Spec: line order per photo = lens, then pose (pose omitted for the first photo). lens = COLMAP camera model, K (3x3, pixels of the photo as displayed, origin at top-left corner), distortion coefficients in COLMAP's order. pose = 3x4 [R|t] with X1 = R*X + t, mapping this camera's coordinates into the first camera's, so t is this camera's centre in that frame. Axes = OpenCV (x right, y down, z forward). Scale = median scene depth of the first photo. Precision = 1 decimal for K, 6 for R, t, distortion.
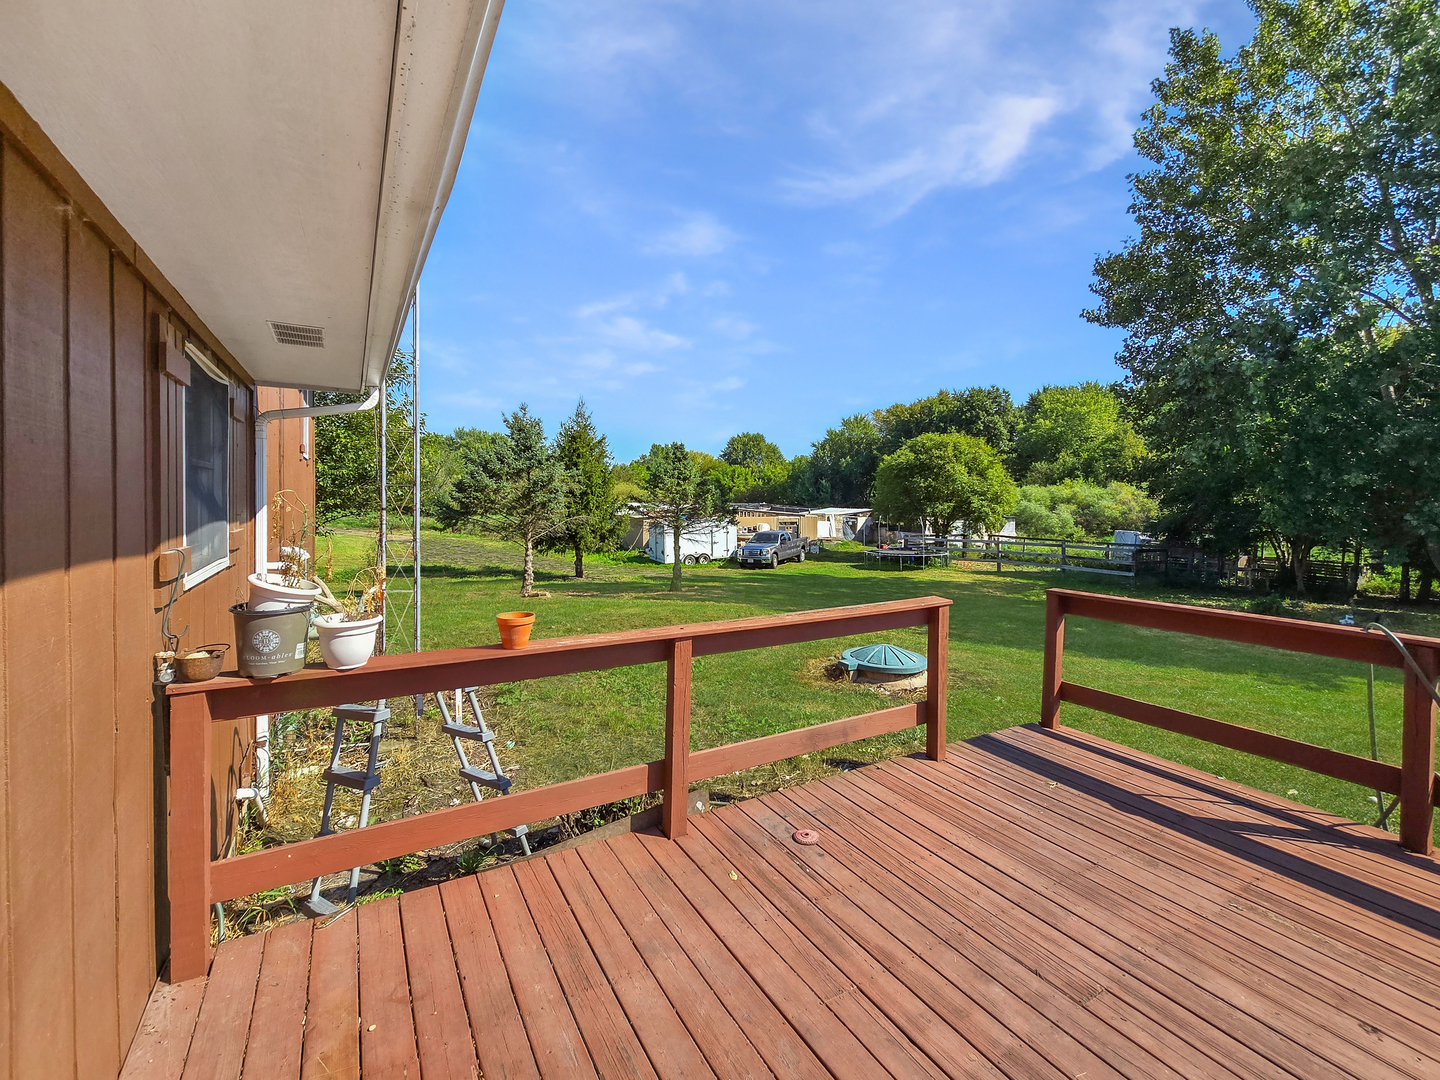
lens RADIAL K [[706.2, 0, 717.0], [0, 706.2, 513.4], [0, 0, 1]] dist [0.031575, 0.000035]
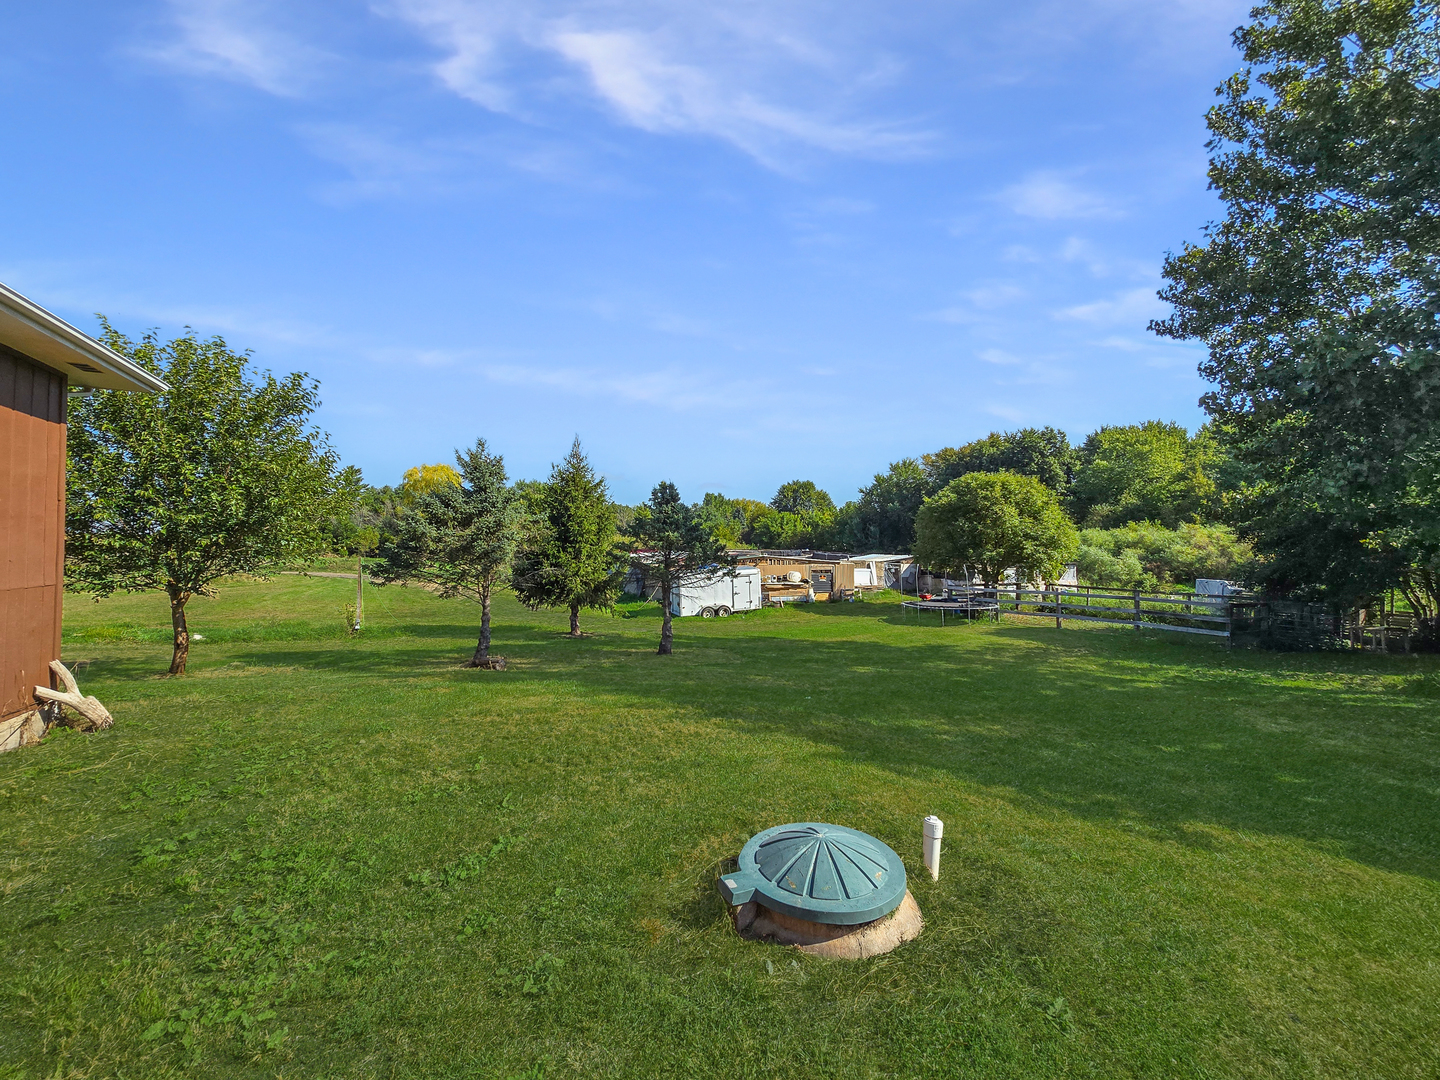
lens RADIAL K [[624.3, 0, 734.4], [0, 624.3, 527.9], [0, 0, 1]] dist [0.010648, 0.000145]
pose [[0.995074, -0.010048, -0.098628, 0.066615], [0.005331, 0.998834, -0.047972, -0.004352], [0.098995, 0.047210, 0.993967, 0.162821]]
